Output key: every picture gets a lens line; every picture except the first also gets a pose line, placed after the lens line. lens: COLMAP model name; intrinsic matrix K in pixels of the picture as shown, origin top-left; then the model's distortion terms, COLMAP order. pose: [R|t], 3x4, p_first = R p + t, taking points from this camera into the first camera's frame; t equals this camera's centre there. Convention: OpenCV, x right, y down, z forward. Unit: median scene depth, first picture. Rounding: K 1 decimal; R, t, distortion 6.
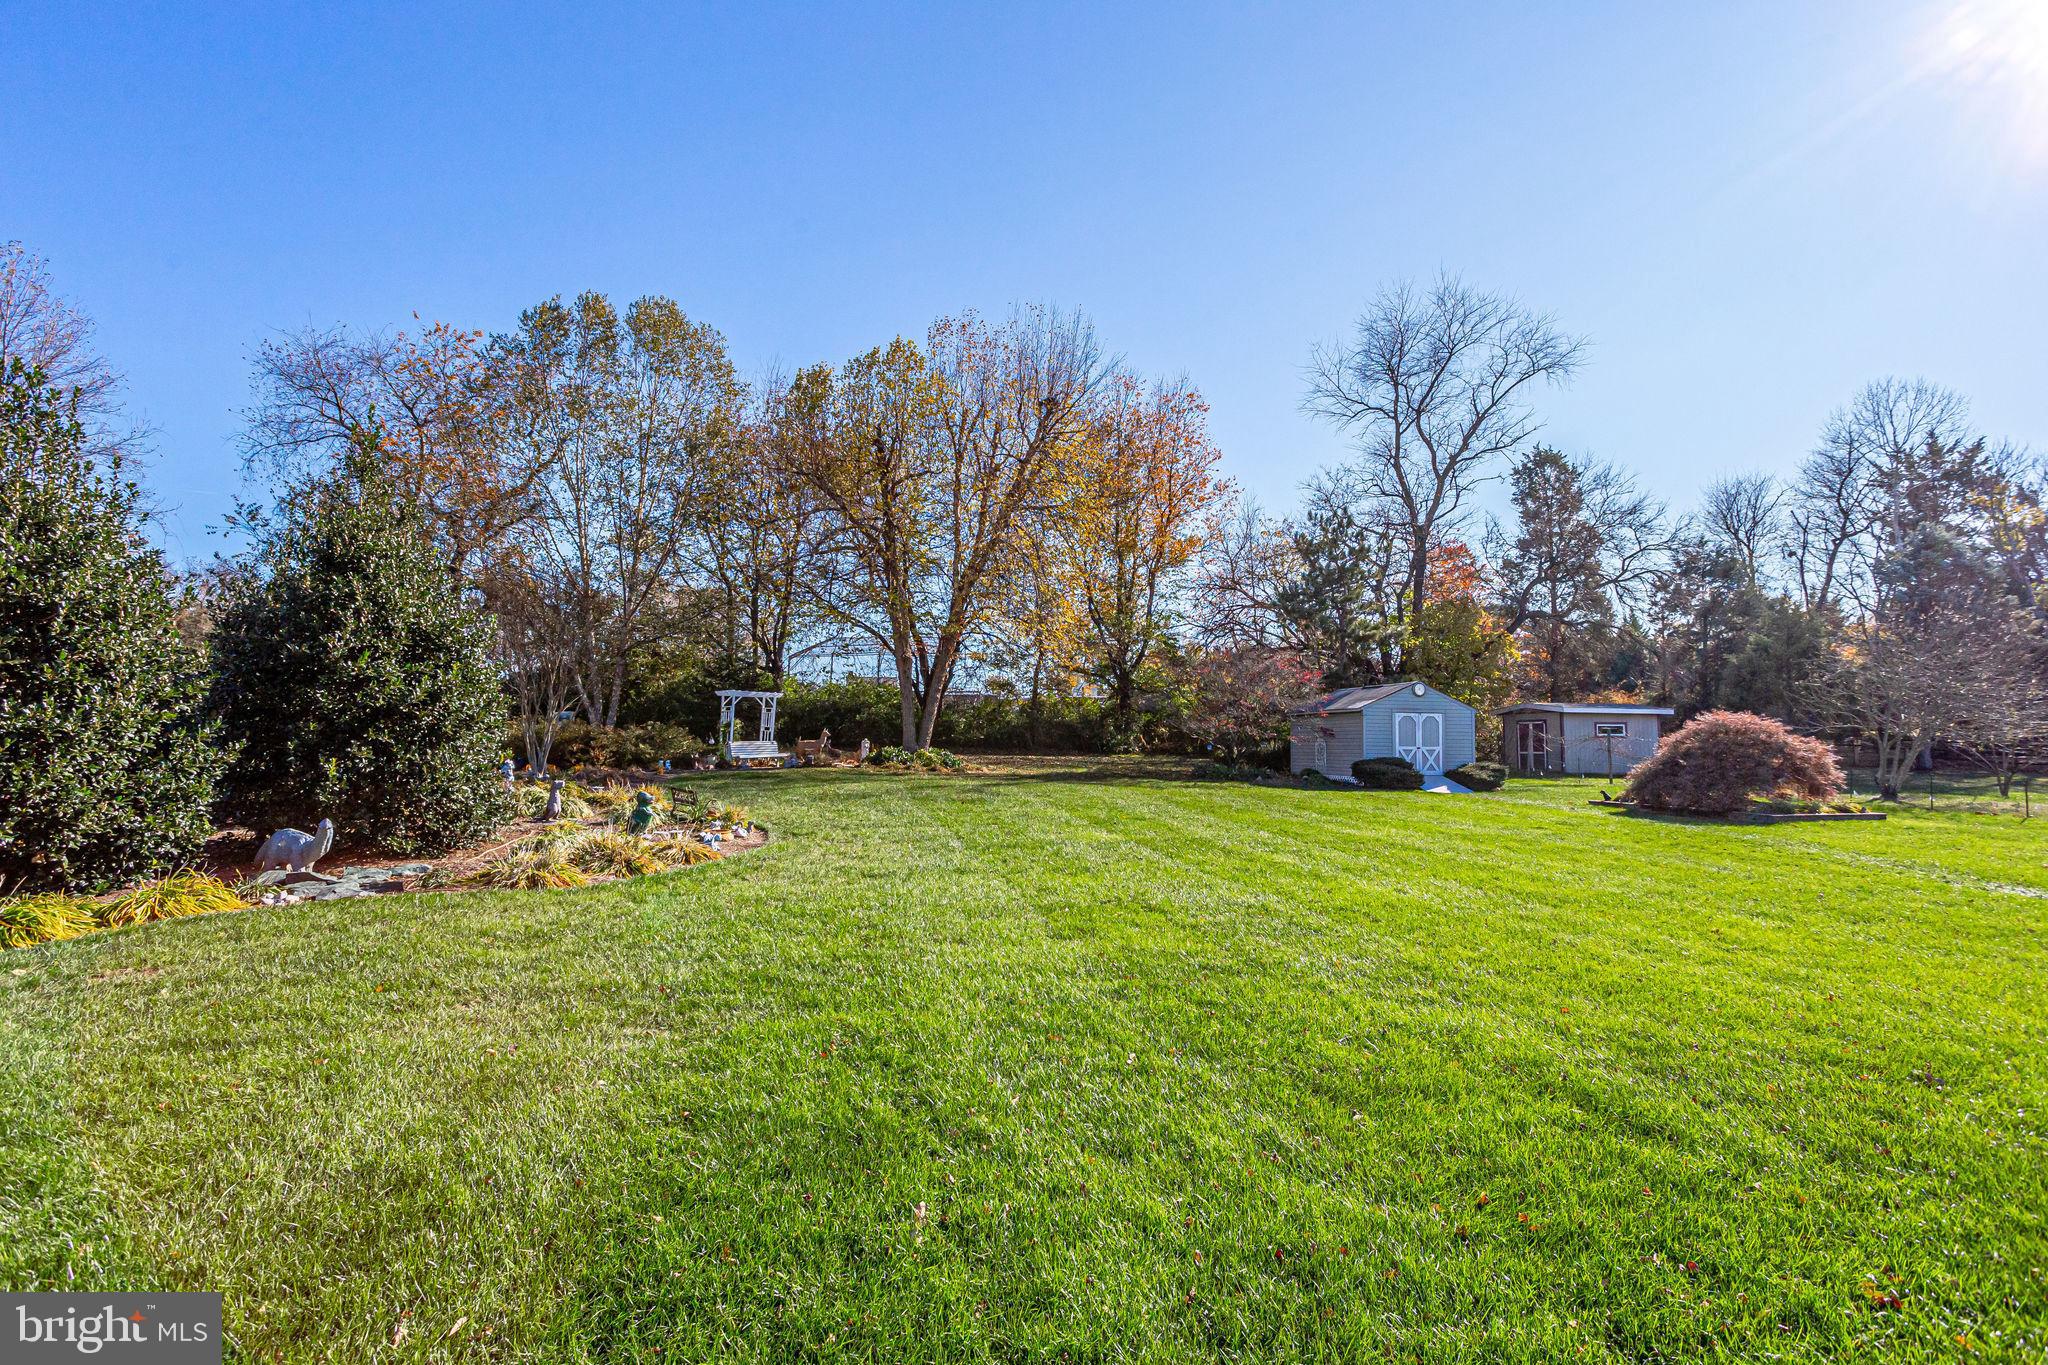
lens RADIAL K [[1082.6, 0, 988.4], [0, 1082.6, 689.0], [0, 0, 1]] dist [-0.048721, 0.039042]
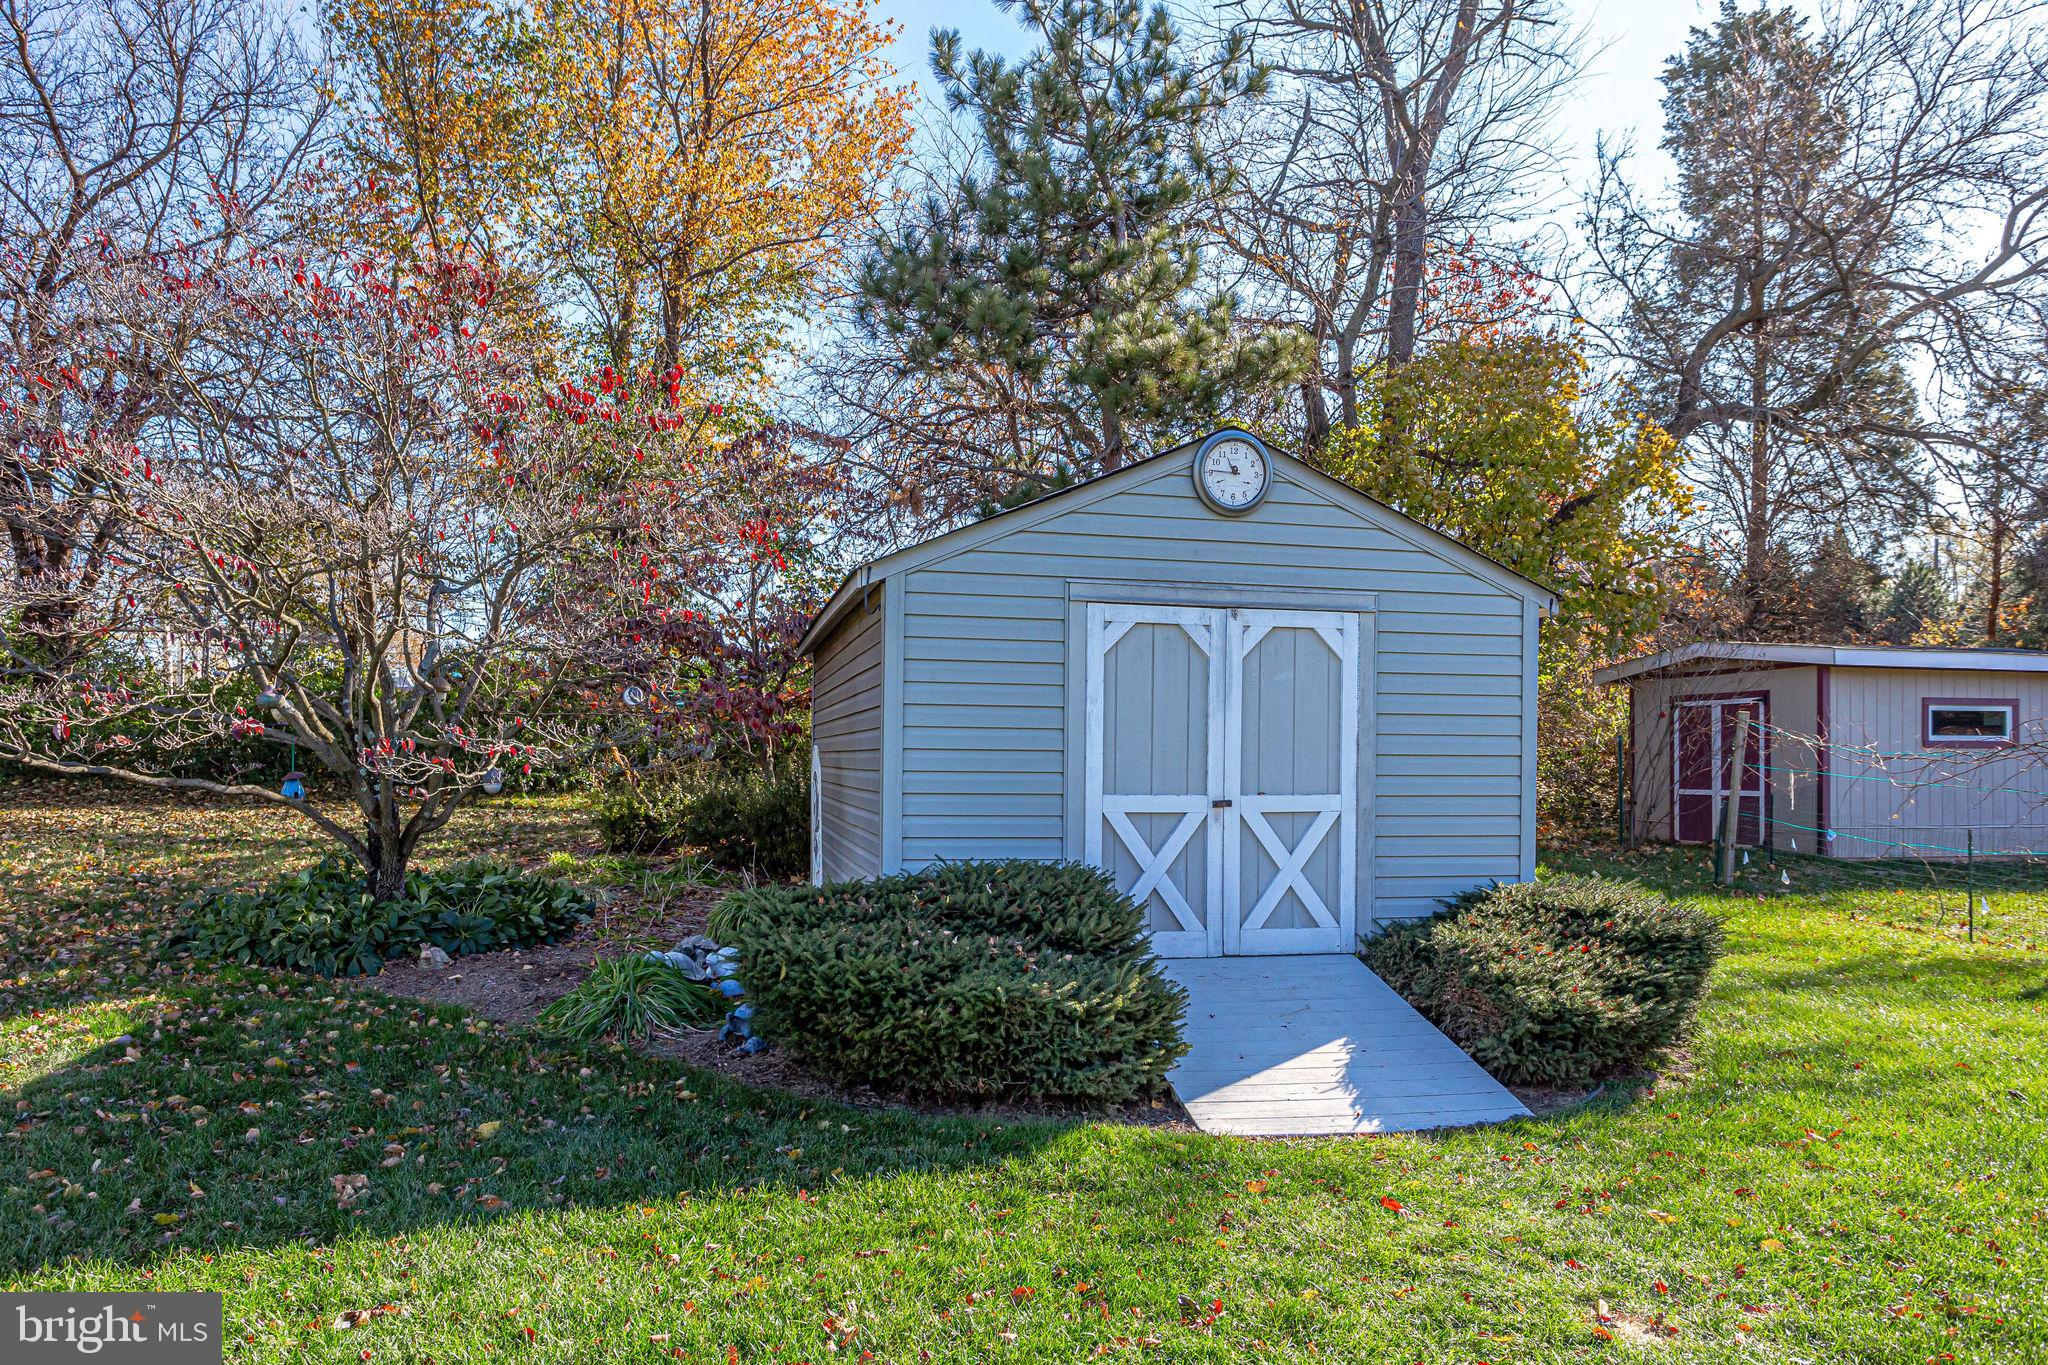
lens RADIAL K [[1347.2, 0, 1012.6], [0, 1347.2, 731.3], [0, 0, 1]] dist [0.001610, 0.001876]
pose [[0.999360, 0.000849, 0.035773, 0.278979], [-0.002127, 0.999359, 0.035725, 0.027246], [-0.035720, -0.035779, 0.998721, 0.607345]]
